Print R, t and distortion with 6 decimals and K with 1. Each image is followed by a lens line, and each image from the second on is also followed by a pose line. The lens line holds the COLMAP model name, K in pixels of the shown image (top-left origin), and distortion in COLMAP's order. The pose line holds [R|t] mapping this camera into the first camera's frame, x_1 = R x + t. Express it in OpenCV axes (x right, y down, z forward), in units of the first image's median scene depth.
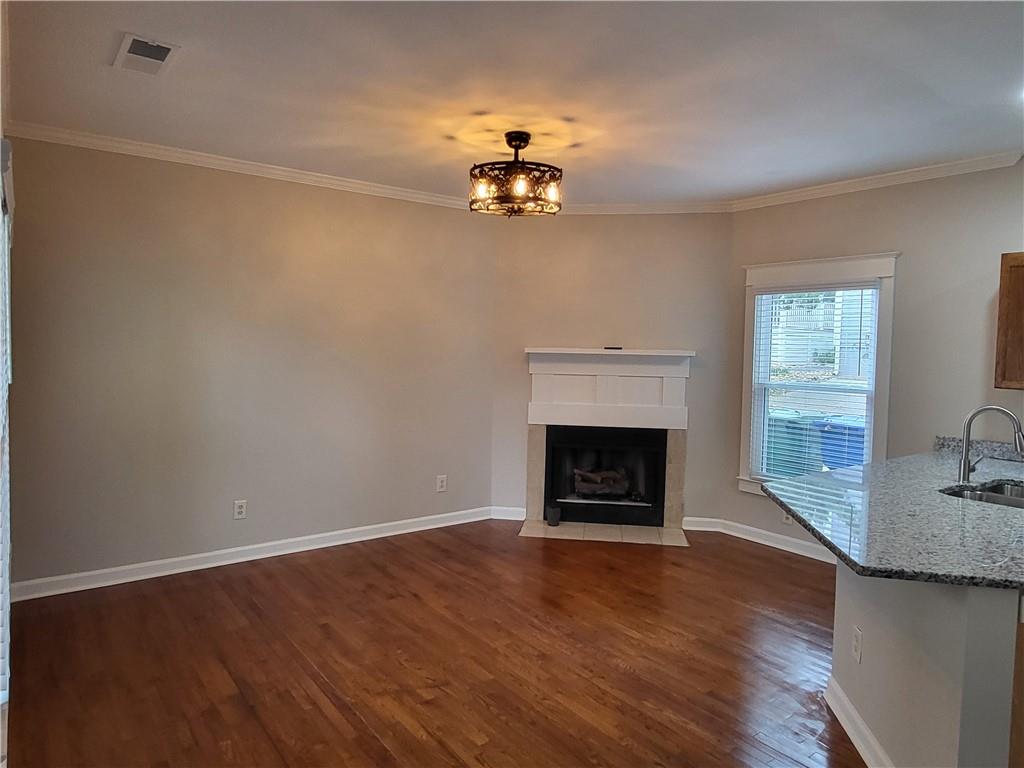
lens RADIAL K [[653.5, 0, 507.4], [0, 653.5, 377.8], [0, 0, 1]] dist [-0.001394, 0.001240]
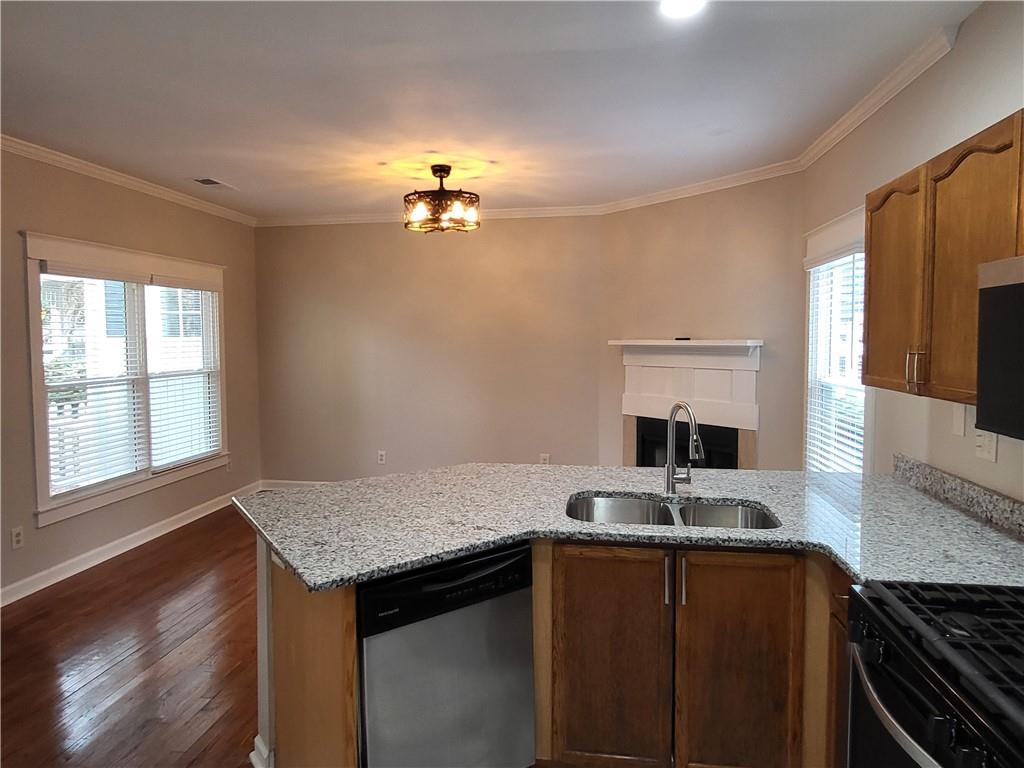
lens RADIAL K [[653.5, 0, 507.4], [0, 653.5, 377.8], [0, 0, 1]] dist [-0.001394, 0.001240]
pose [[0.703352, 0.020874, -0.710535, 0.866622], [-0.017252, 0.999776, 0.012293, 0.005194], [0.710632, 0.003612, 0.703554, 0.202249]]
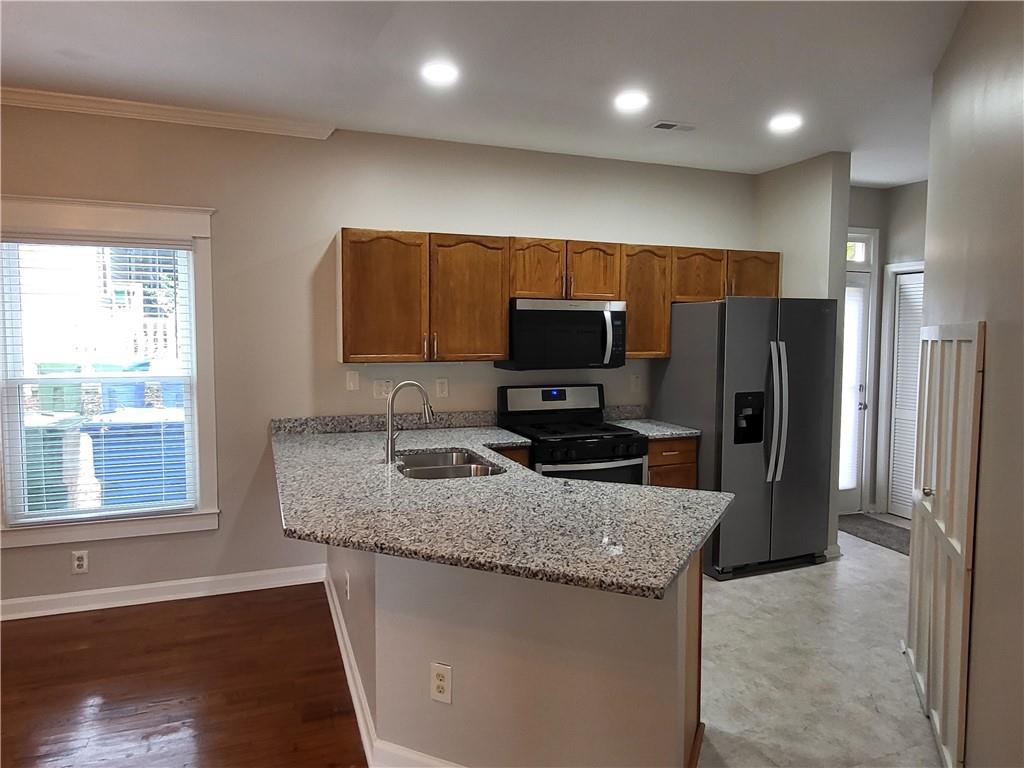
lens RADIAL K [[653.5, 0, 507.4], [0, 653.5, 377.8], [0, 0, 1]] dist [-0.001394, 0.001240]
pose [[0.275111, -0.087840, 0.957391, -0.126509], [0.051786, 0.995726, 0.076477, -0.022309], [-0.960017, 0.028540, 0.278484, 0.431171]]
